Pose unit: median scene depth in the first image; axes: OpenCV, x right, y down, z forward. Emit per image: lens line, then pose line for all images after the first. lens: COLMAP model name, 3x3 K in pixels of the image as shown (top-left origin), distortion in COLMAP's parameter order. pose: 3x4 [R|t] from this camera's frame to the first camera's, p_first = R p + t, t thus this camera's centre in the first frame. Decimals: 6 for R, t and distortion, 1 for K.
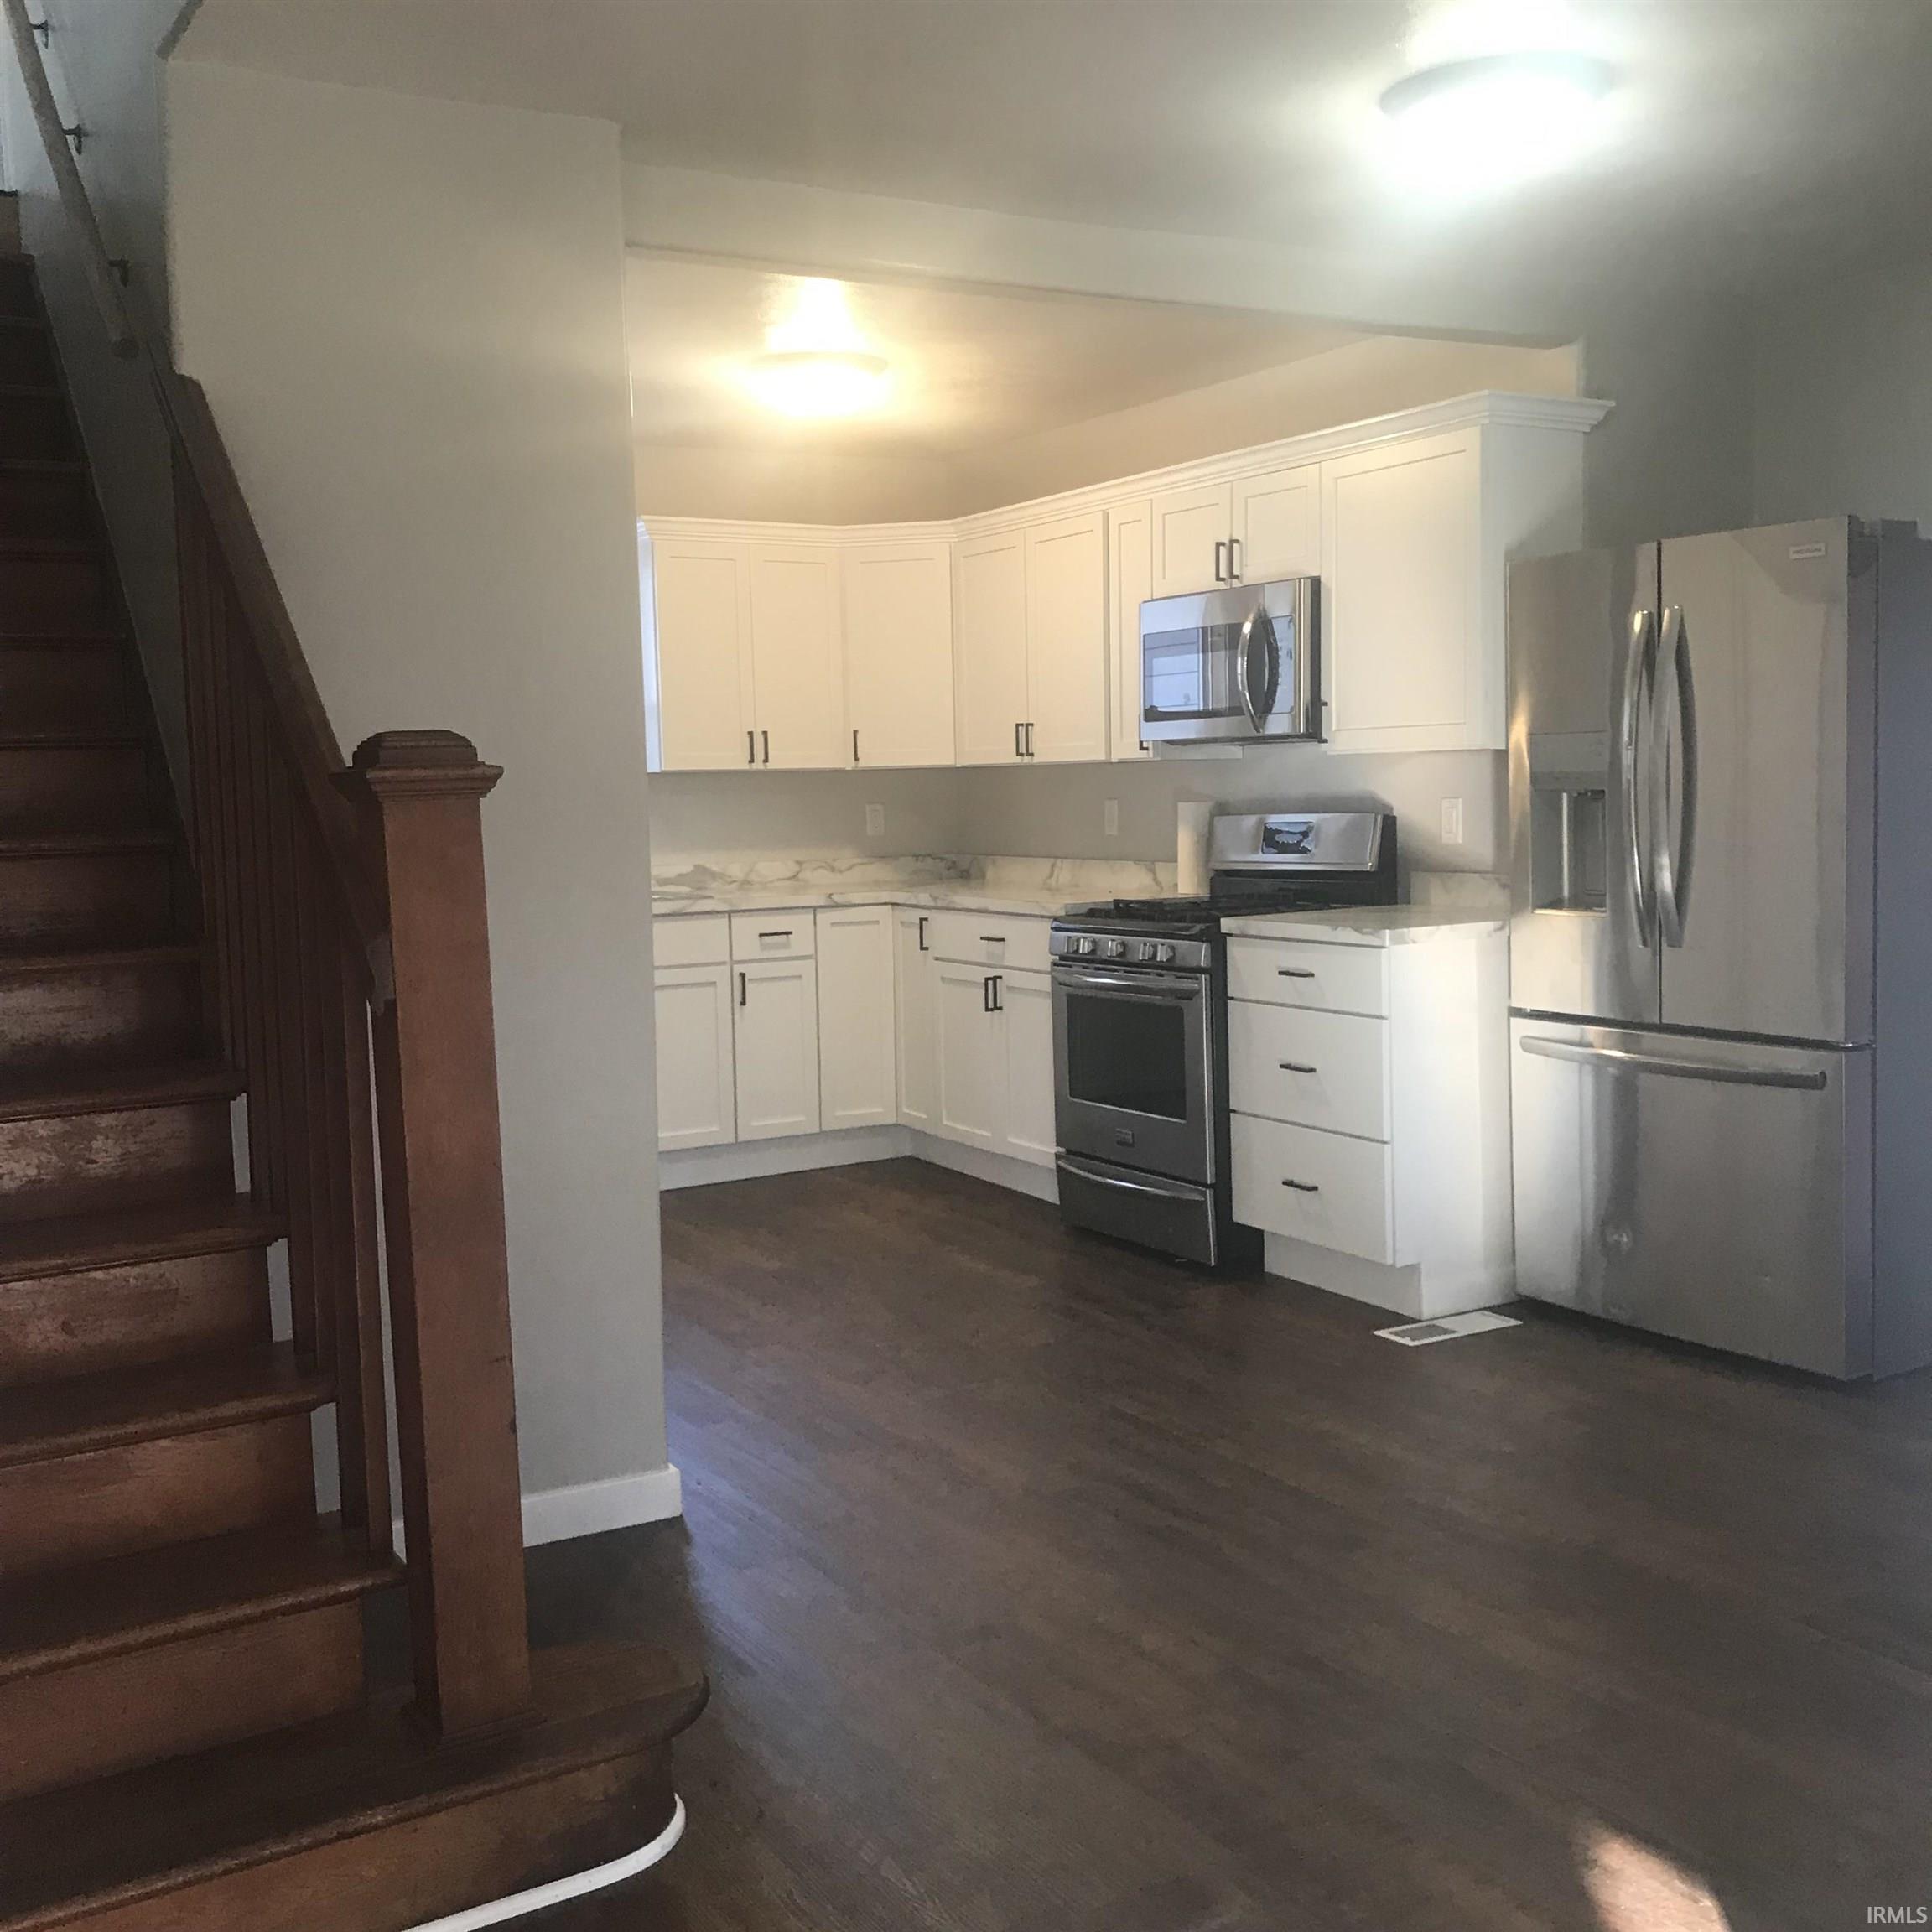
lens RADIAL K [[2090.4, 0, 956.6], [0, 2090.4, 954.6], [0, 0, 1]] dist [0.013837, 0.000000]
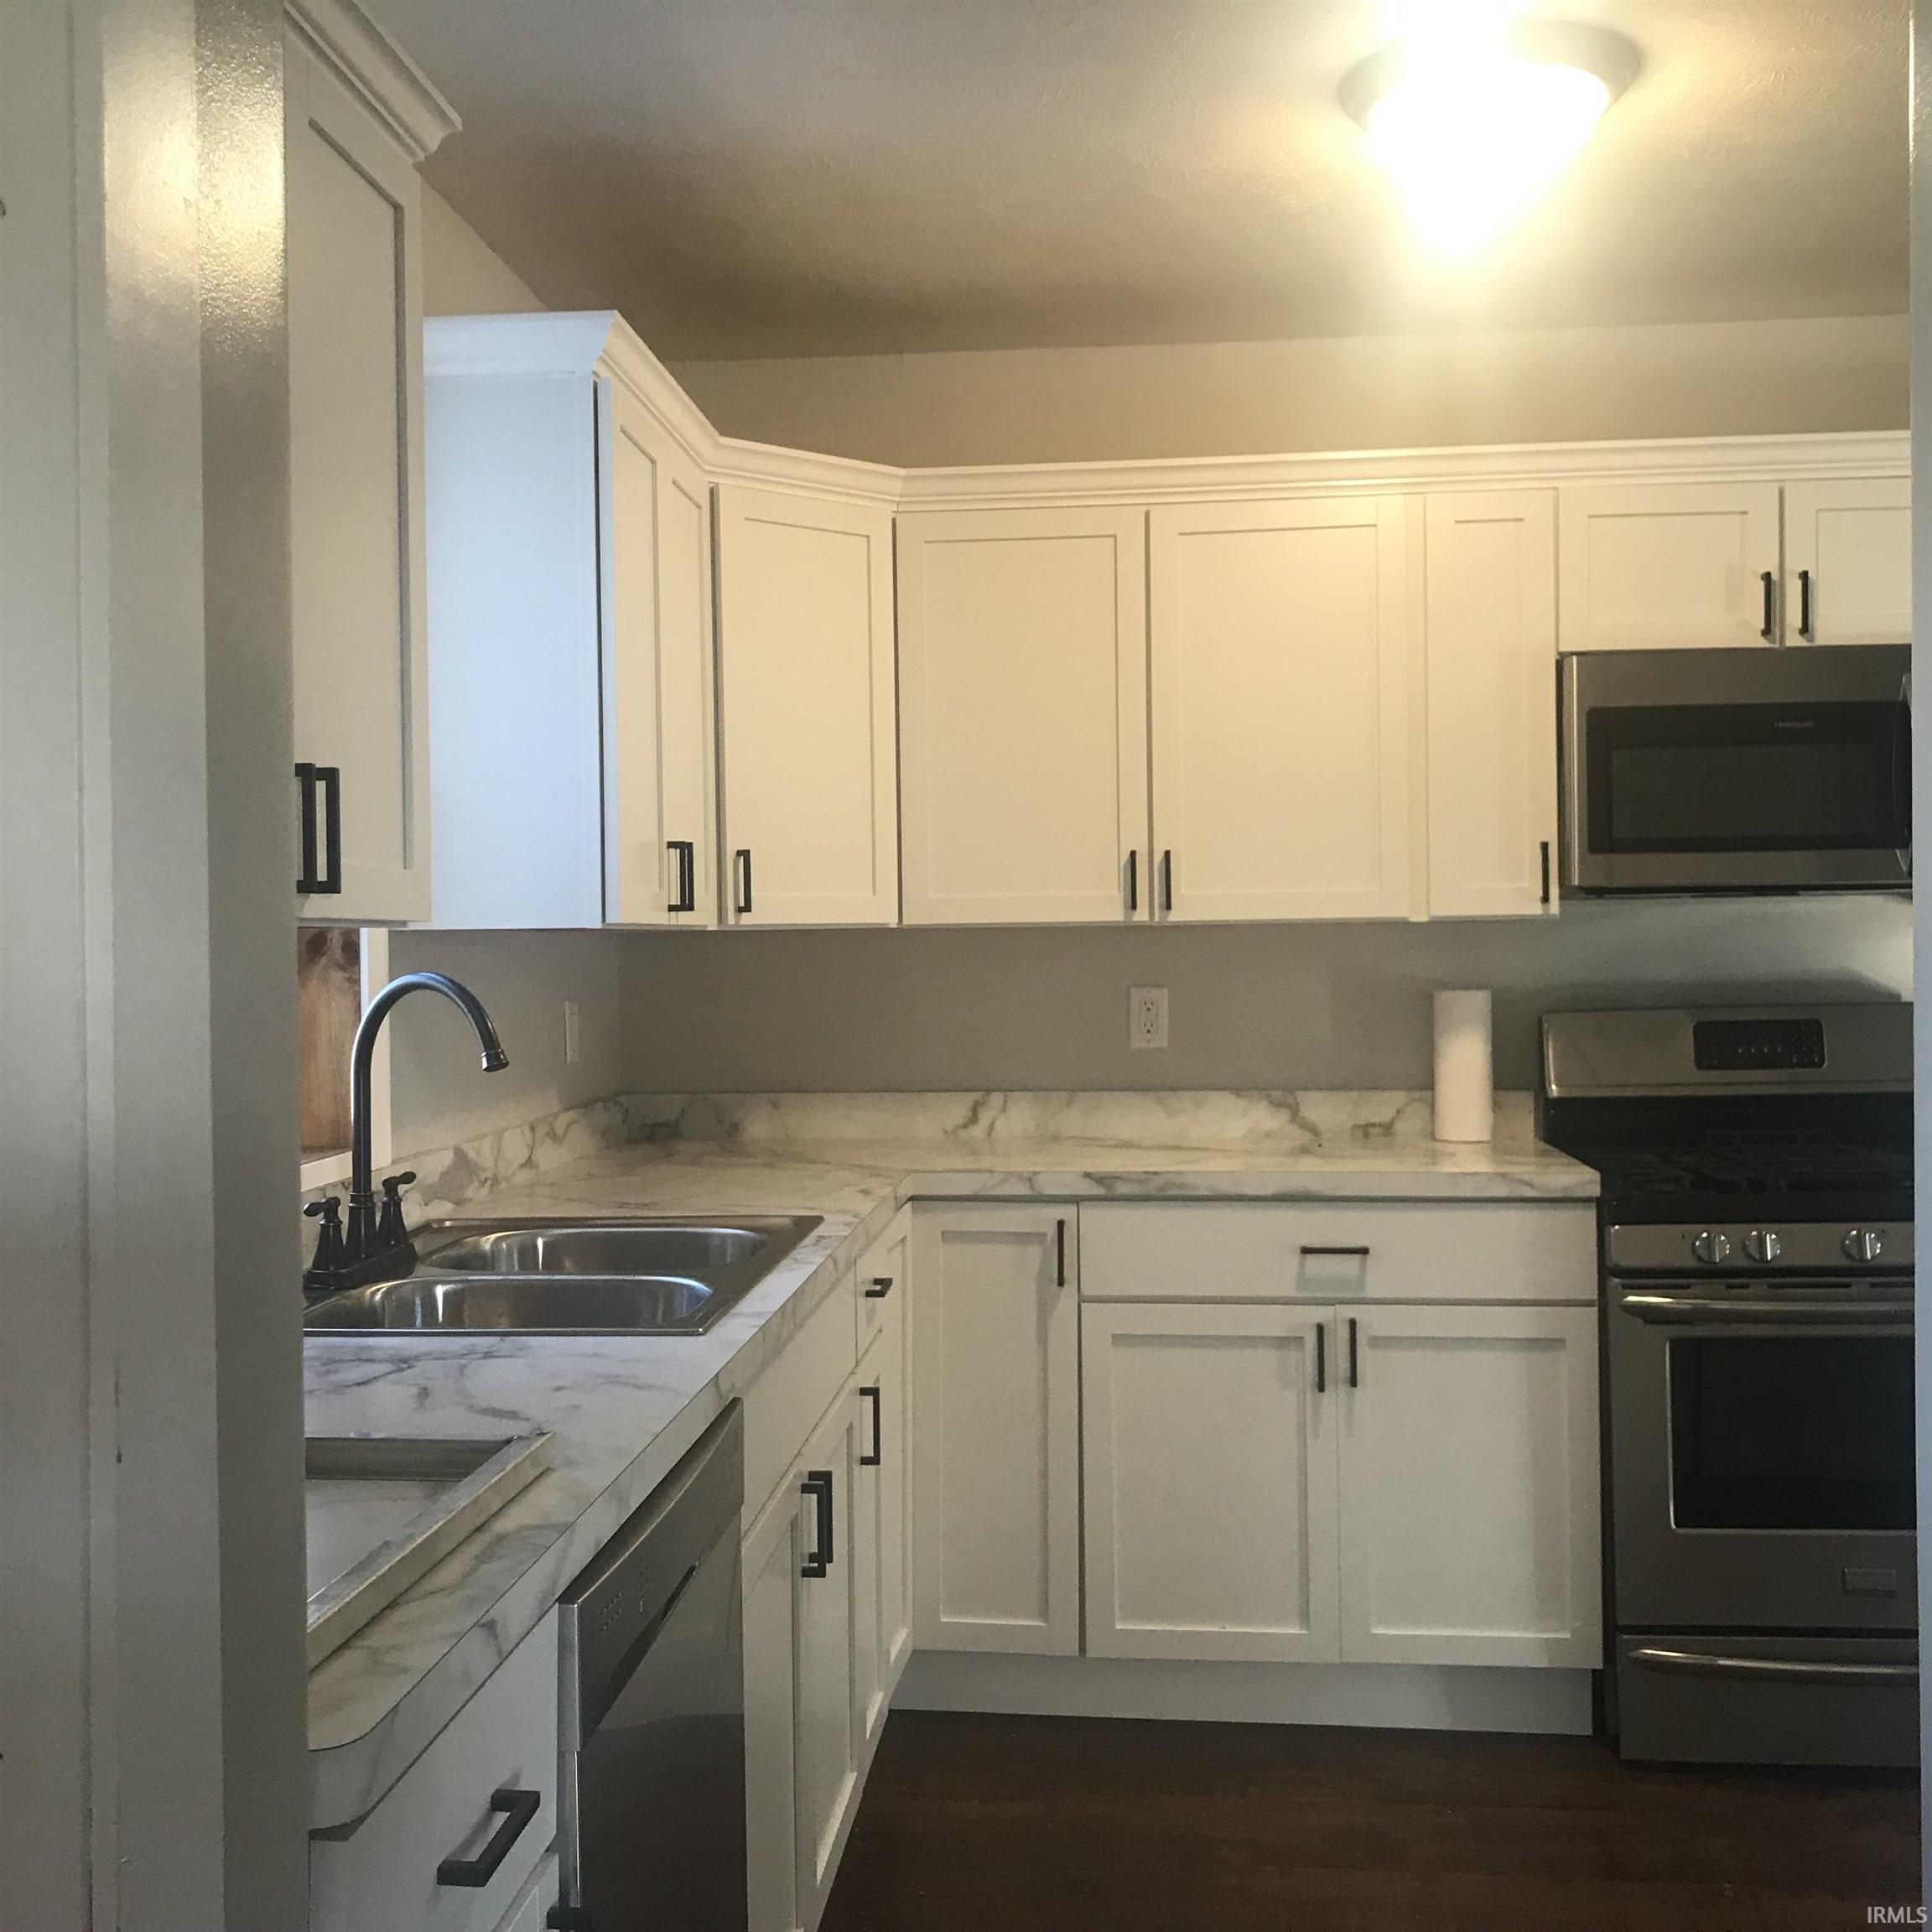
lens RADIAL K [[2090.4, 0, 942.0], [0, 2090.4, 902.2], [0, 0, 1]] dist [0.013837, 0.000000]
pose [[0.578643, 0.026673, 0.815145, -0.504921], [0.066056, 0.994649, -0.079437, -0.063642], [-0.812902, 0.099811, 0.573785, 0.816737]]
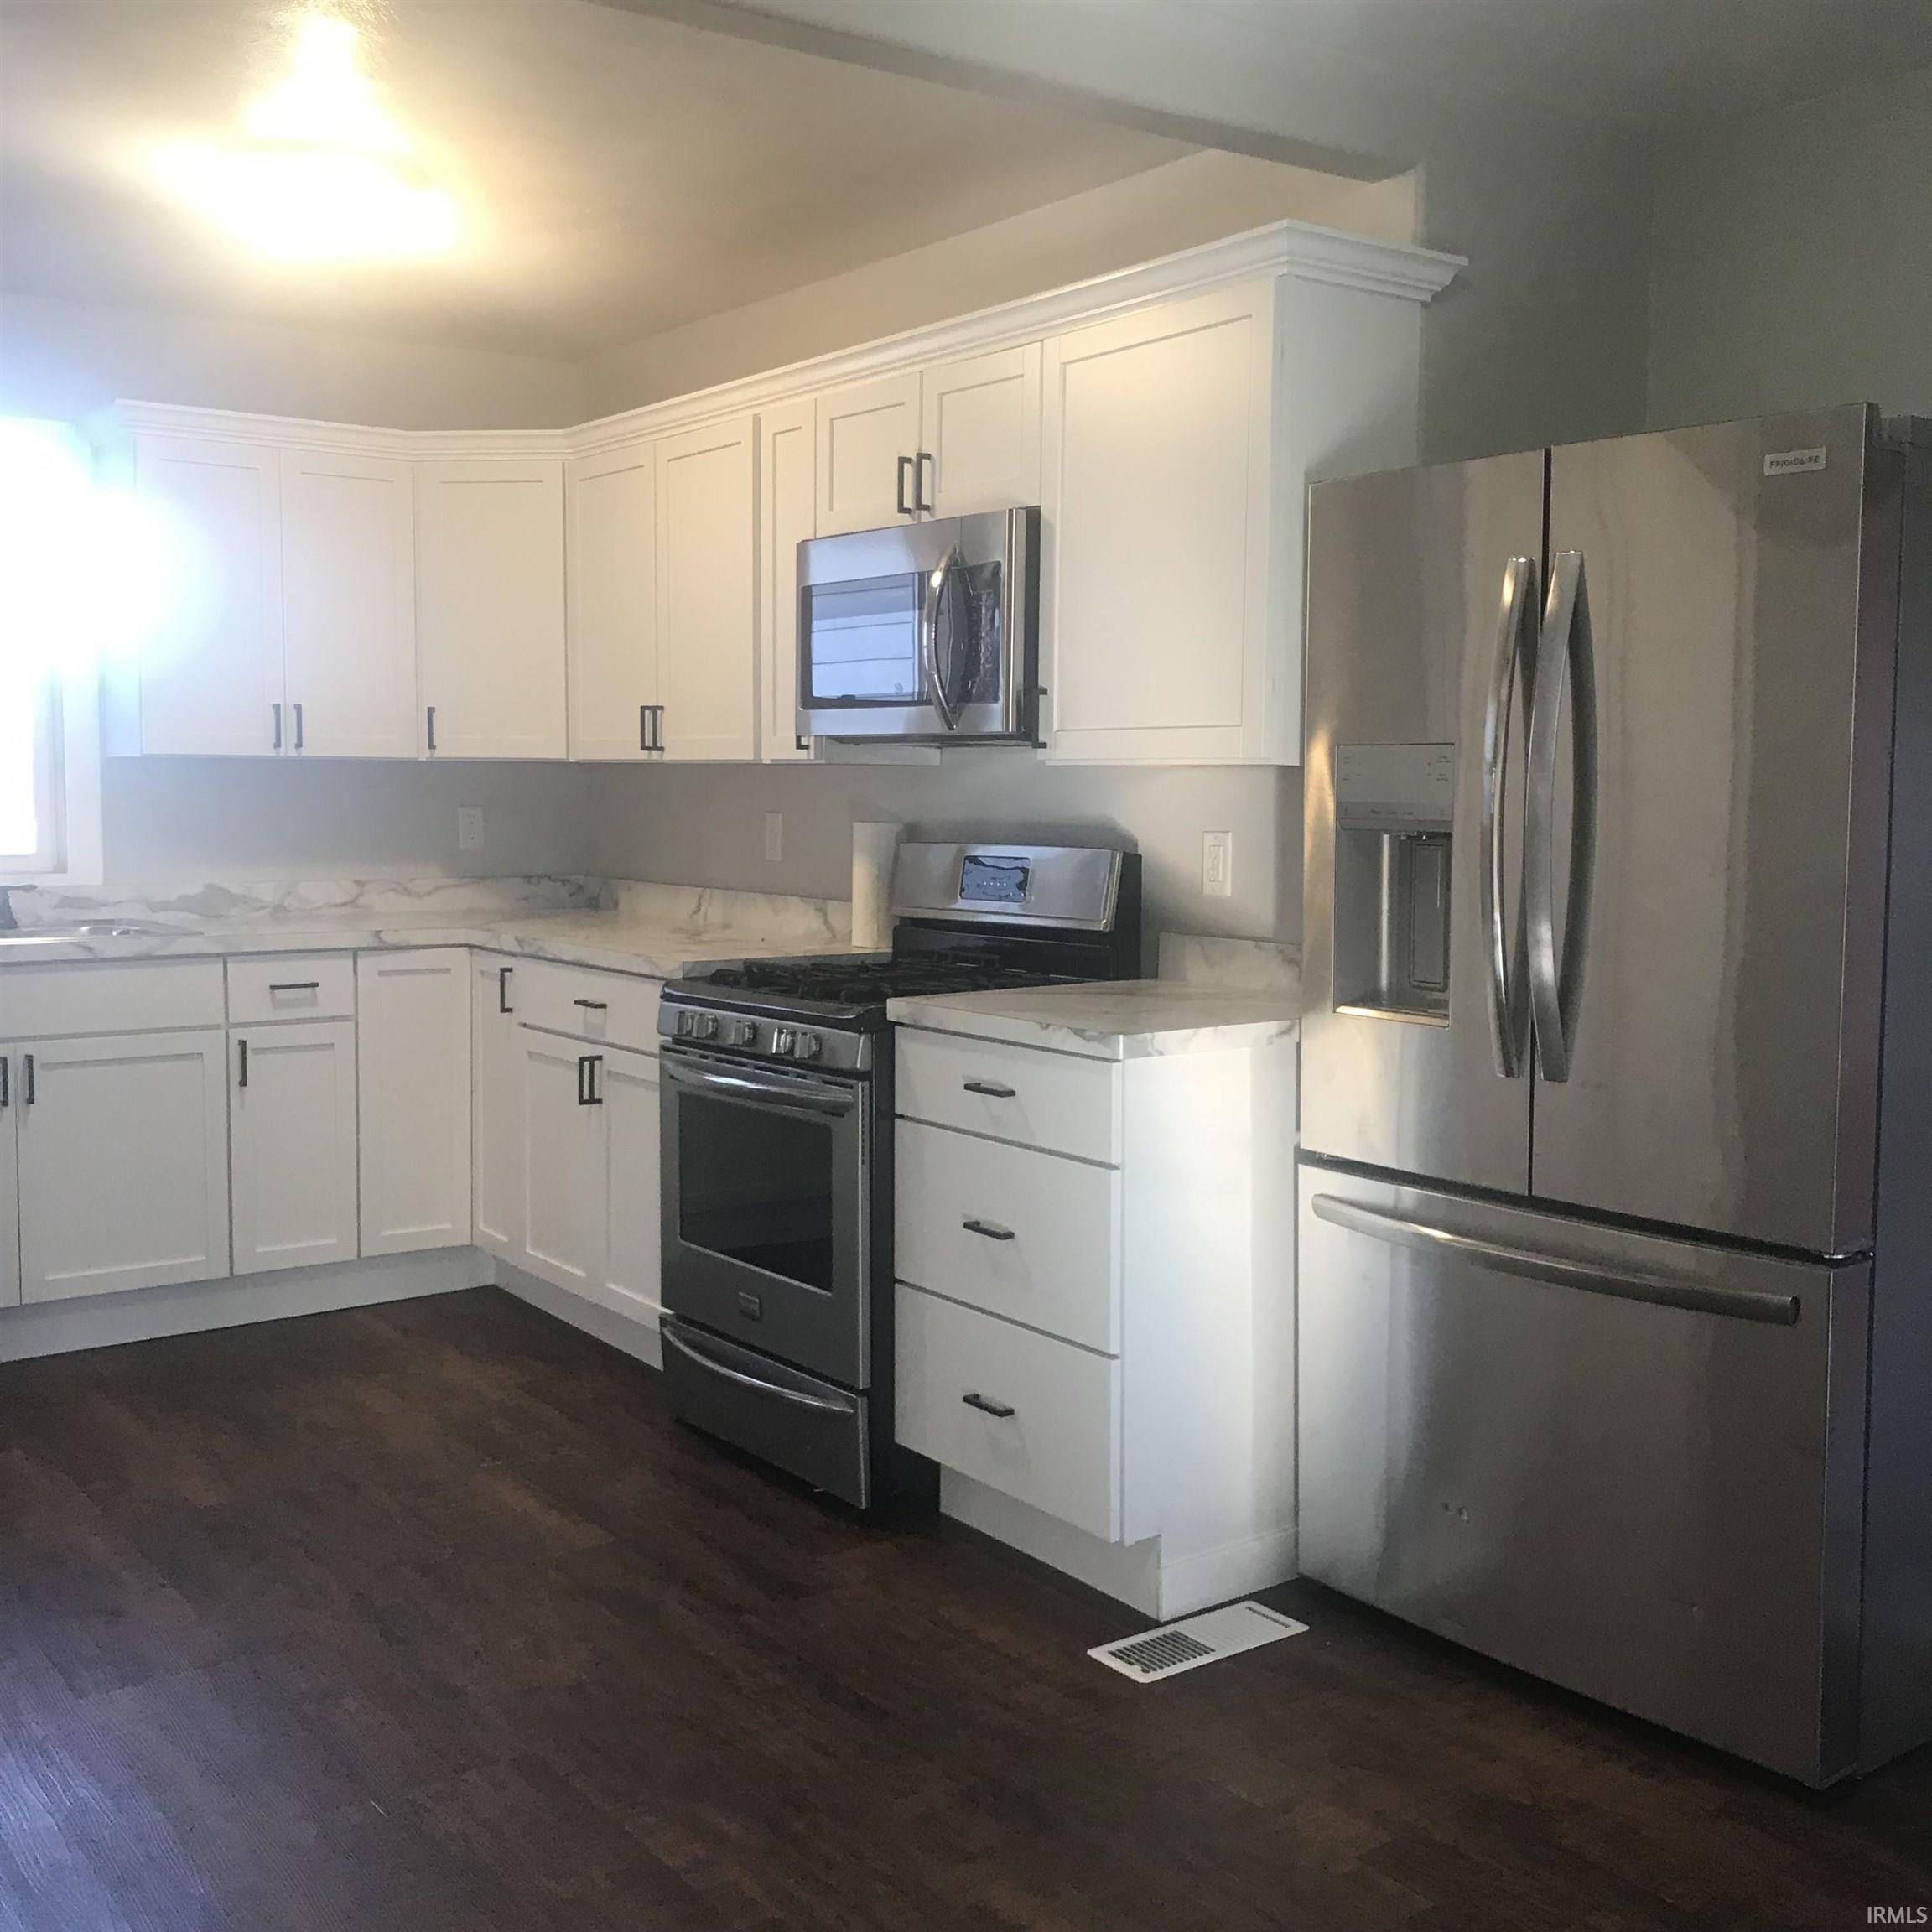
lens RADIAL K [[2090.4, 0, 1030.4], [0, 2090.4, 937.8], [0, 0, 1]] dist [0.013837, 0.000000]
pose [[0.988989, 0.021331, 0.146443, 0.064899], [-0.020404, 0.999761, -0.007831, -0.029486], [-0.146575, 0.004757, 0.989188, 0.284570]]
